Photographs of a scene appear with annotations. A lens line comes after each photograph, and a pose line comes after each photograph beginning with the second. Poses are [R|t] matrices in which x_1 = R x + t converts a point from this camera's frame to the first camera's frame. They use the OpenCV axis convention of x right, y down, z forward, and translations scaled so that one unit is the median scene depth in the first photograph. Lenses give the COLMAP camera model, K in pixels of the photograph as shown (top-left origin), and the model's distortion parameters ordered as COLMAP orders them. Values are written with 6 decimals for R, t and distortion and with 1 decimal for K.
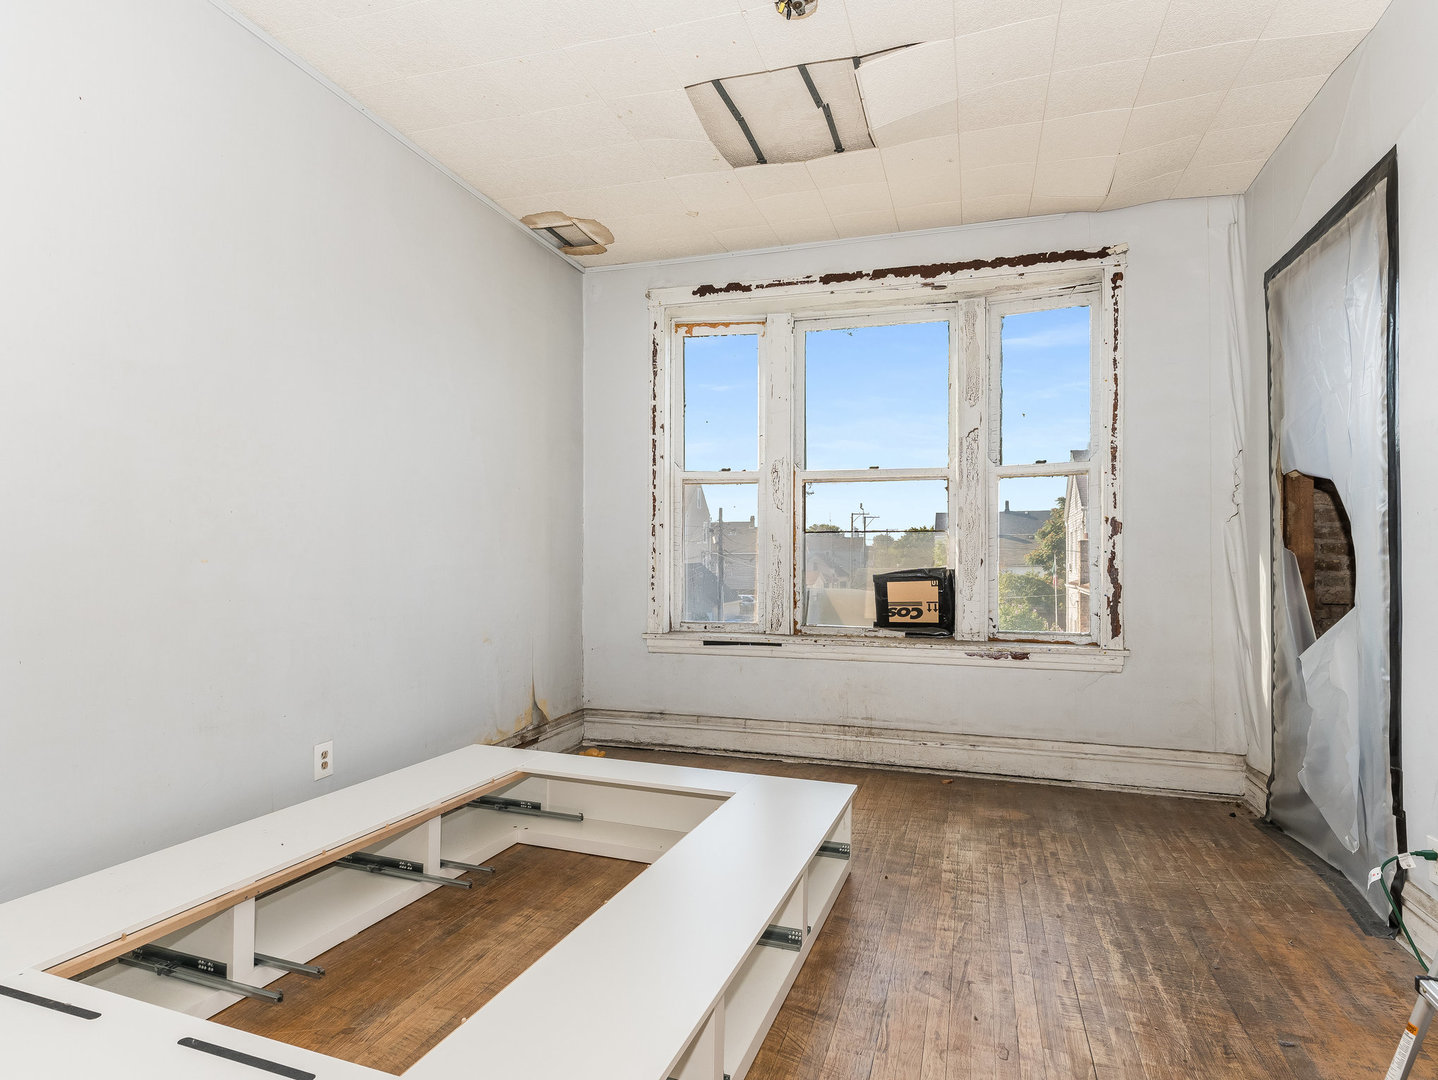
lens RADIAL K [[778.7, 0, 691.1], [0, 778.7, 551.7], [0, 0, 1]] dist [-0.001432, 0.000538]
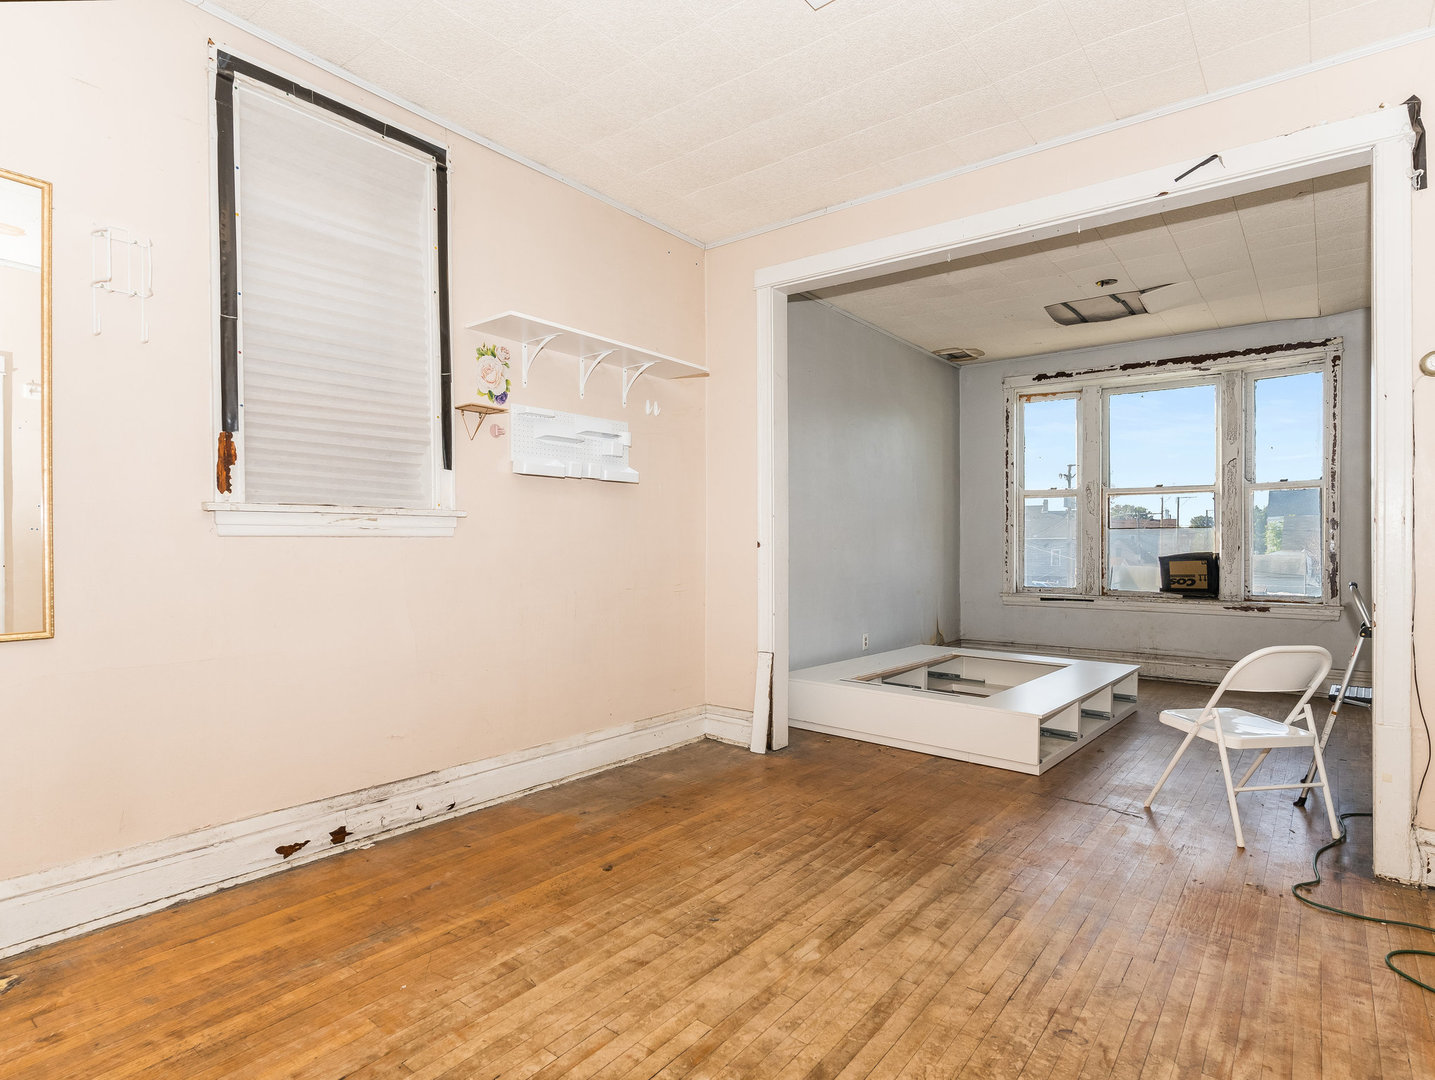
lens RADIAL K [[784.3, 0, 746.8], [0, 784.3, 547.2], [0, 0, 1]] dist [0.000638, 0.001660]
pose [[0.958338, -0.002293, -0.285628, -0.112069], [0.005793, 0.999918, 0.011410, -0.011943], [0.285578, -0.012589, 0.958273, -0.785489]]
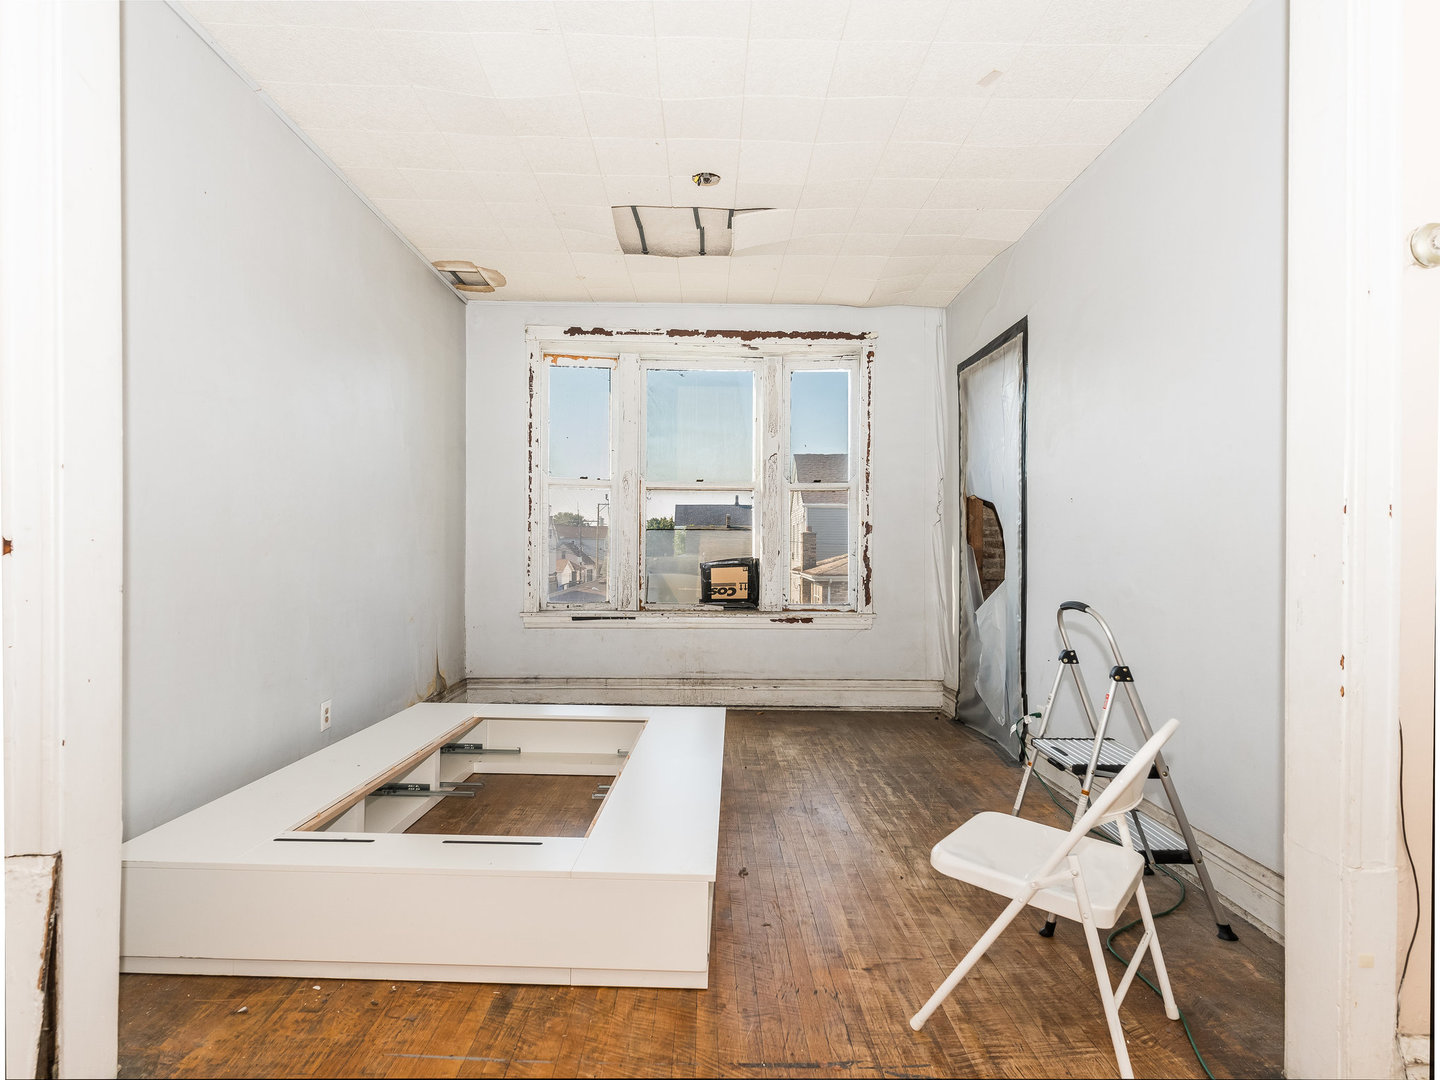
lens RADIAL K [[761.3, 0, 710.1], [0, 761.3, 552.7], [0, 0, 1]] dist [-0.003450, 0.000073]
pose [[0.940445, -0.000804, 0.339944, -0.208444], [-0.004715, 0.999870, 0.015410, -0.007428], [-0.339912, -0.016095, 0.940319, -0.225255]]
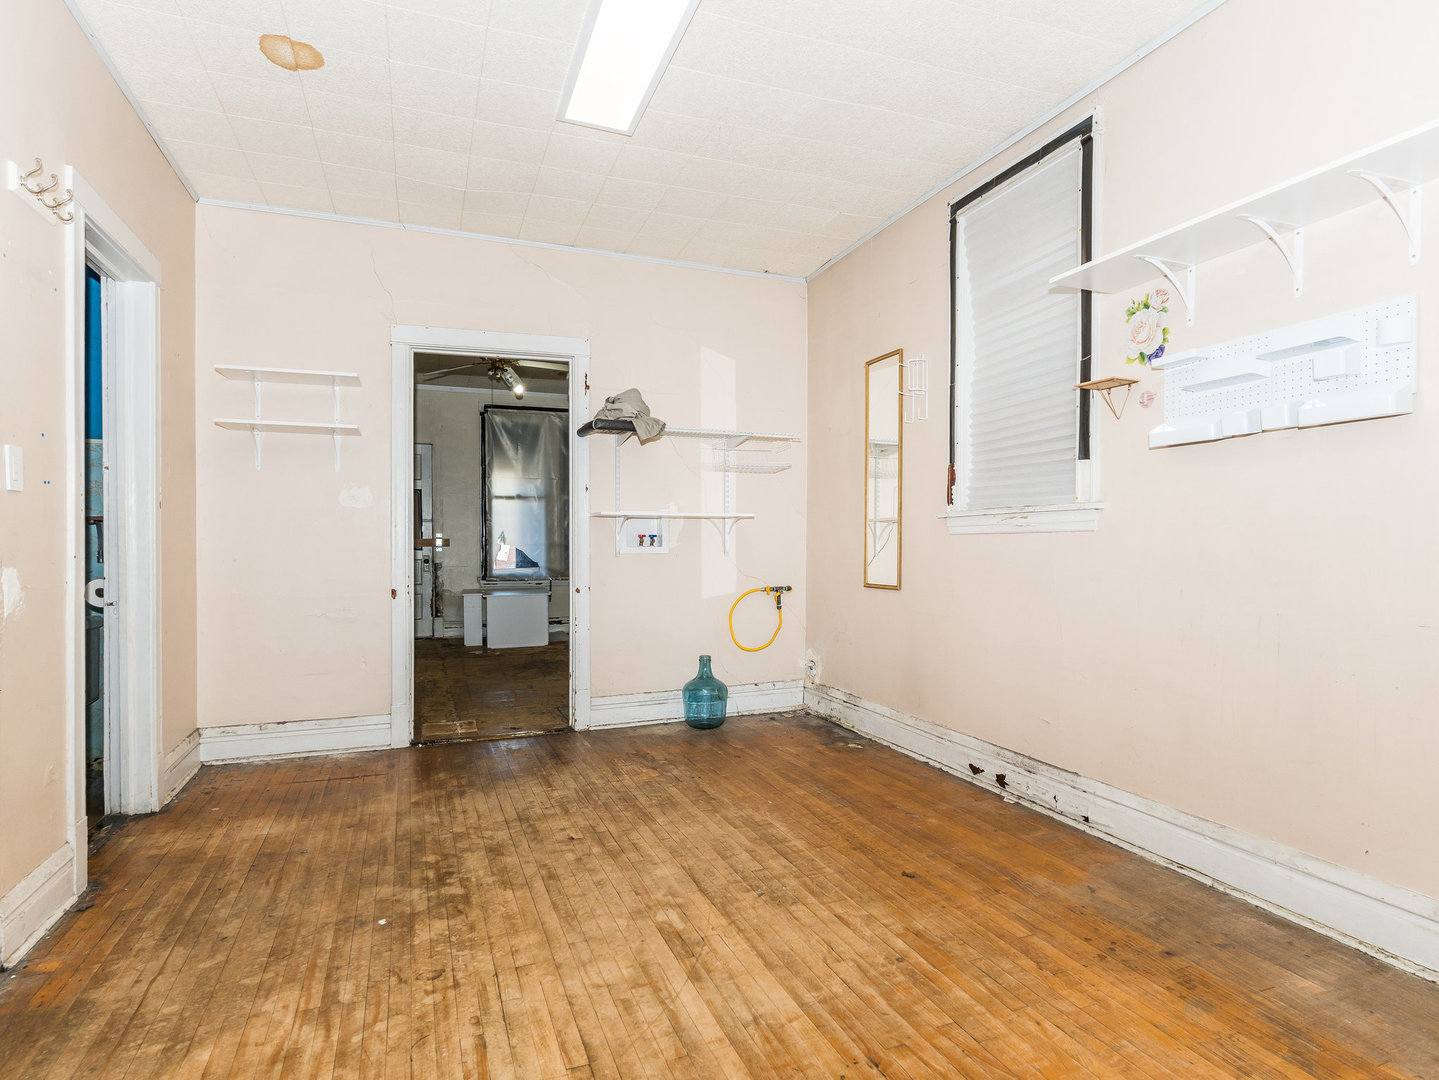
lens RADIAL K [[801.9, 0, 699.0], [0, 801.9, 560.2], [0, 0, 1]] dist [-0.000242, -0.000275]
pose [[-0.776476, 0.010085, -0.630066, 0.124977], [0.004524, 0.999935, 0.010430, 0.002100], [0.630130, 0.005248, -0.776472, 0.201341]]
